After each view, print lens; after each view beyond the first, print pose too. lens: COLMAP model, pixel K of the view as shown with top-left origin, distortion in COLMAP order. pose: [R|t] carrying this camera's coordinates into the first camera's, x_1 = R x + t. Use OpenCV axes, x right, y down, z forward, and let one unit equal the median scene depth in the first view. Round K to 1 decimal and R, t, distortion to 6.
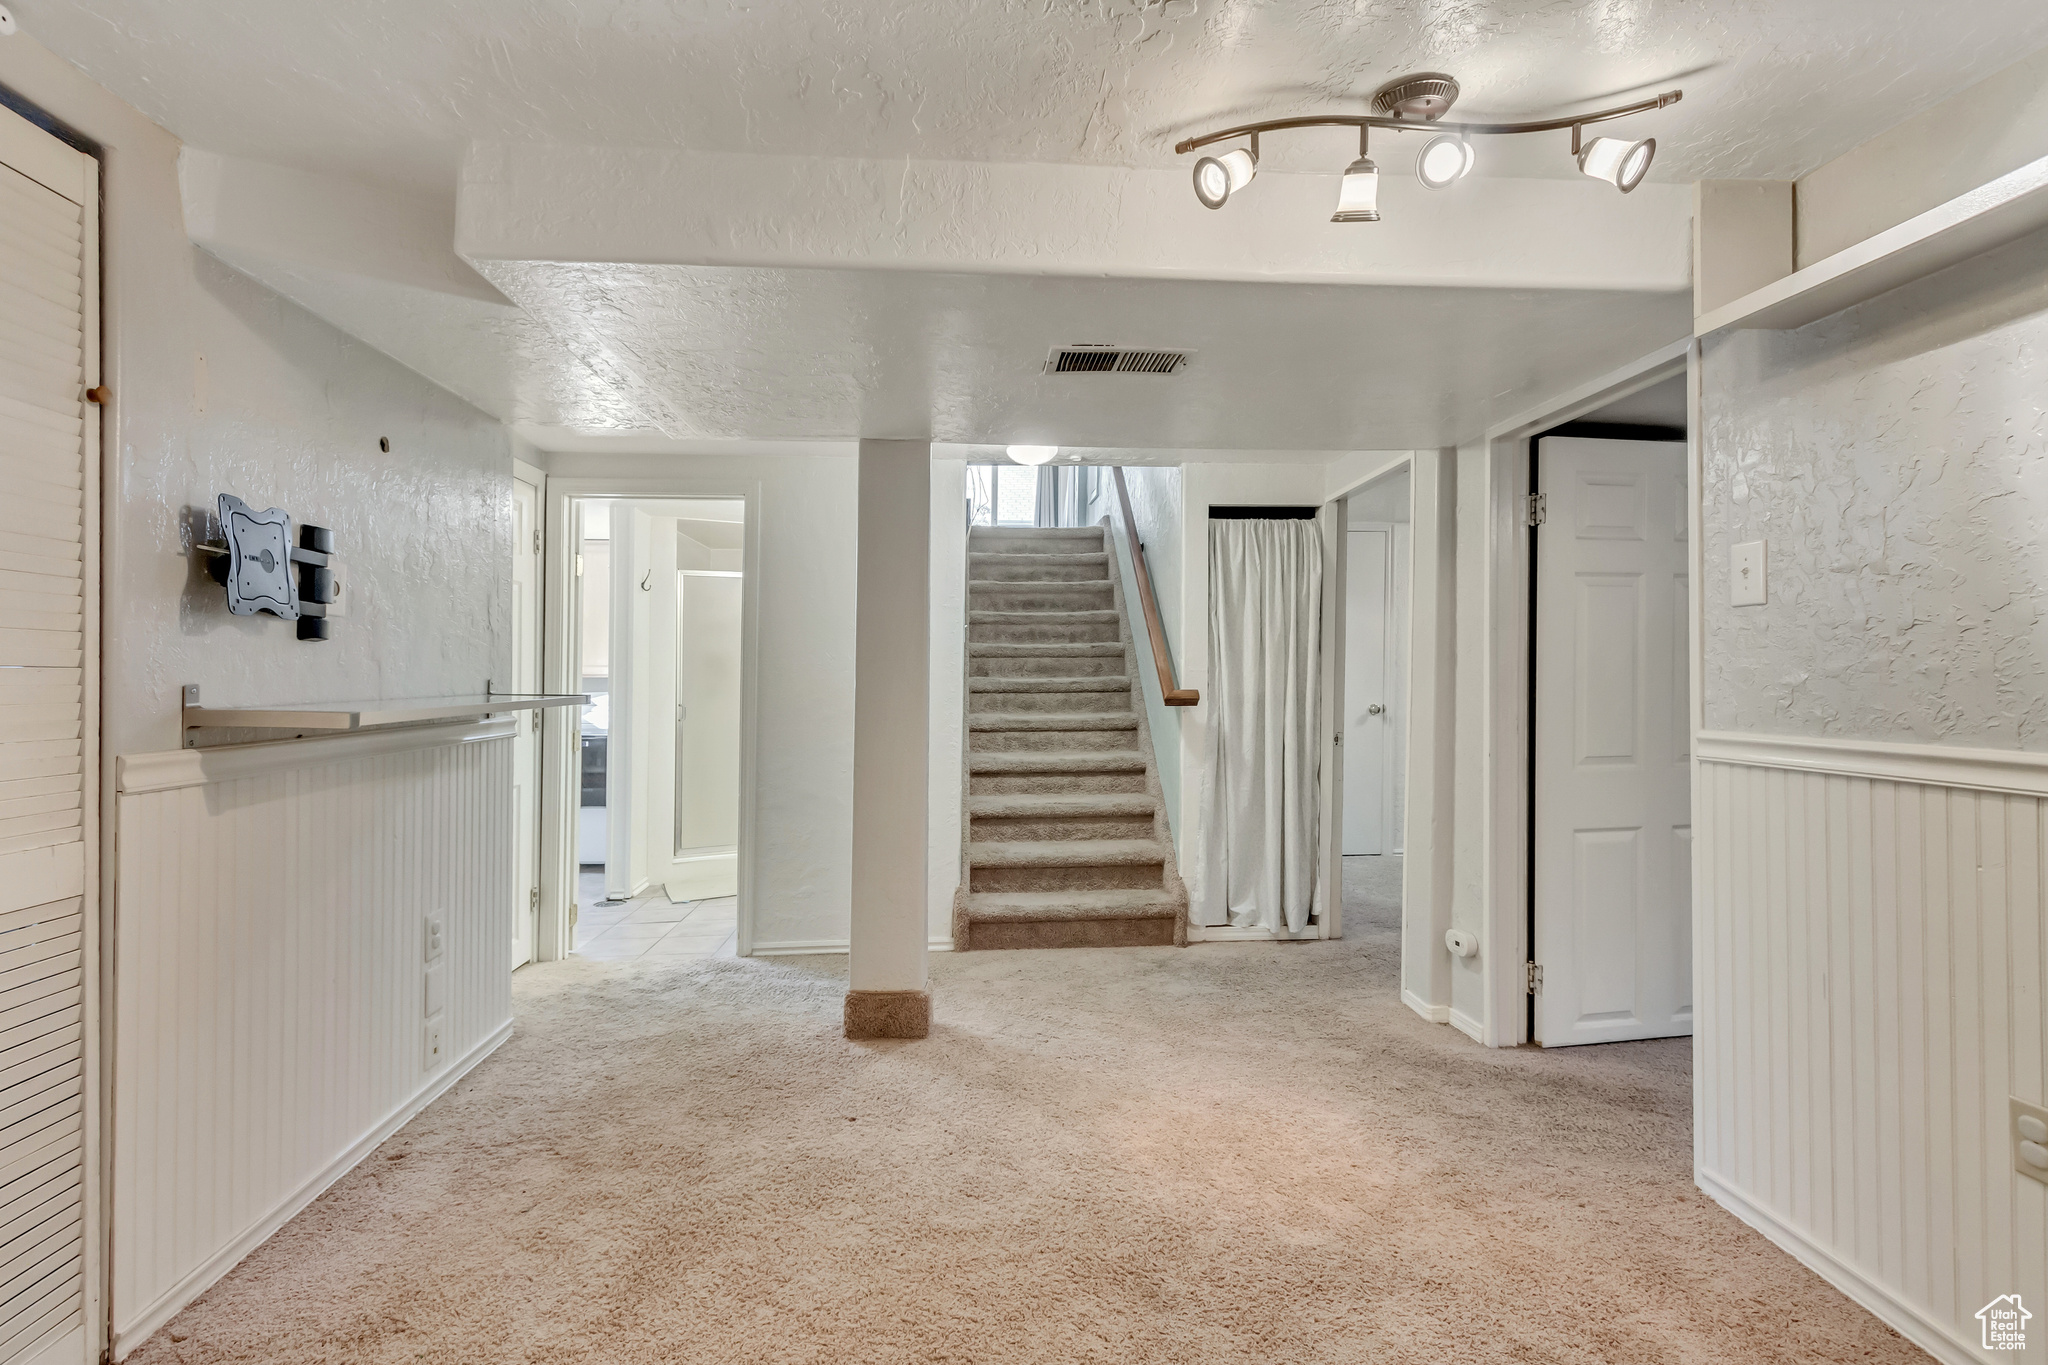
lens RADIAL K [[953.5, 0, 1017.9], [0, 953.5, 675.8], [0, 0, 1]] dist [0.015652, -0.003302]
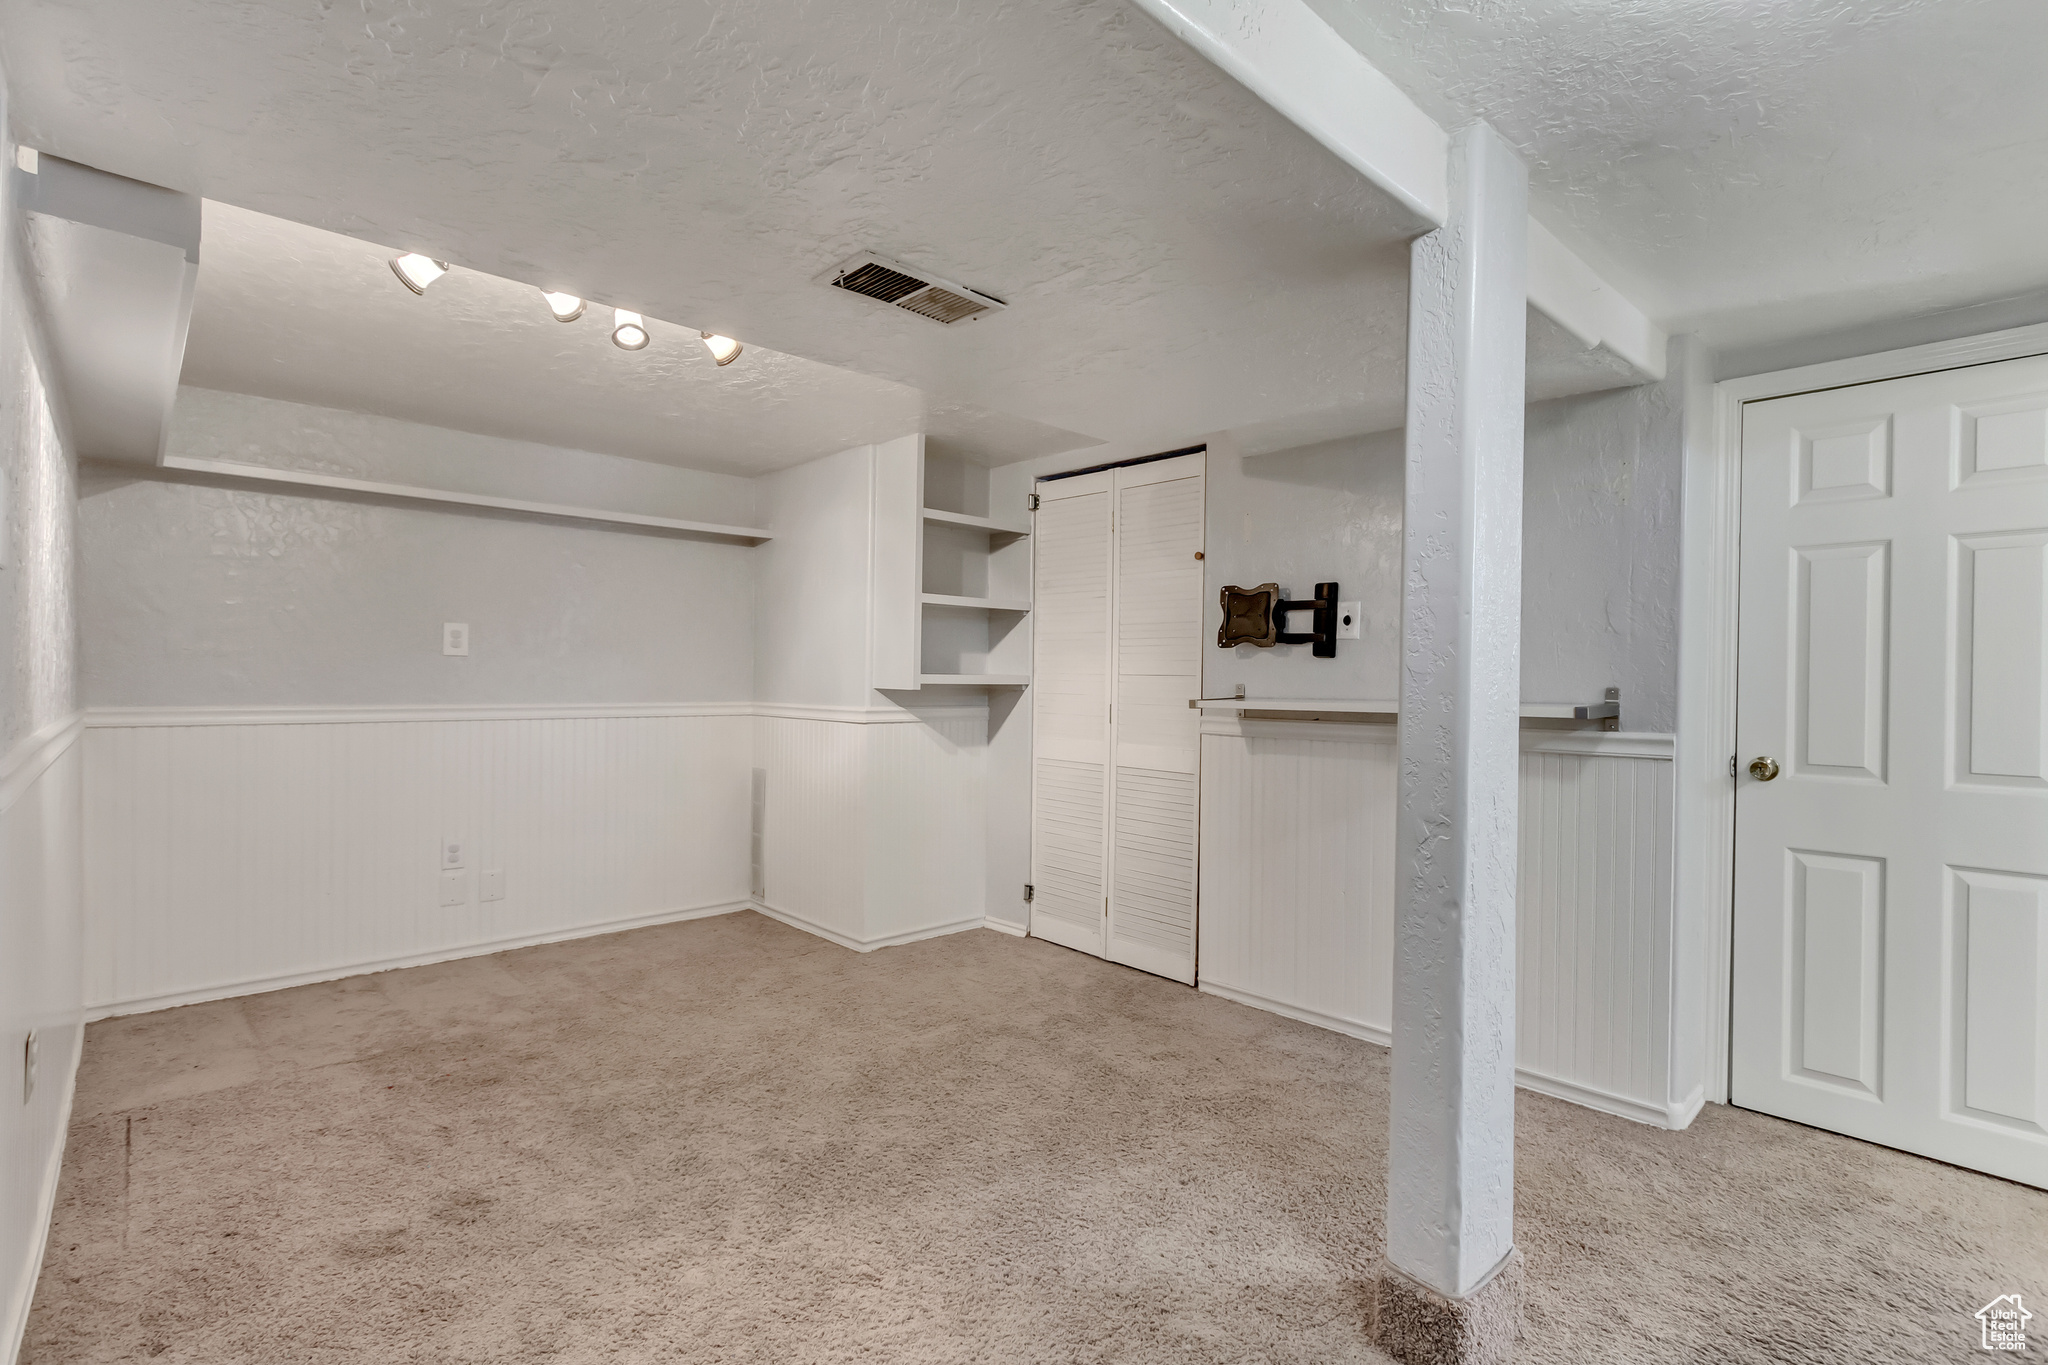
lens RADIAL K [[953.5, 0, 1010.2], [0, 953.5, 675.8], [0, 0, 1]] dist [0.015652, -0.003302]
pose [[-0.771019, -0.005121, -0.636791, 0.611451], [-0.012046, 0.999906, 0.006544, -0.011883], [0.636698, 0.012717, -0.771009, 1.849957]]
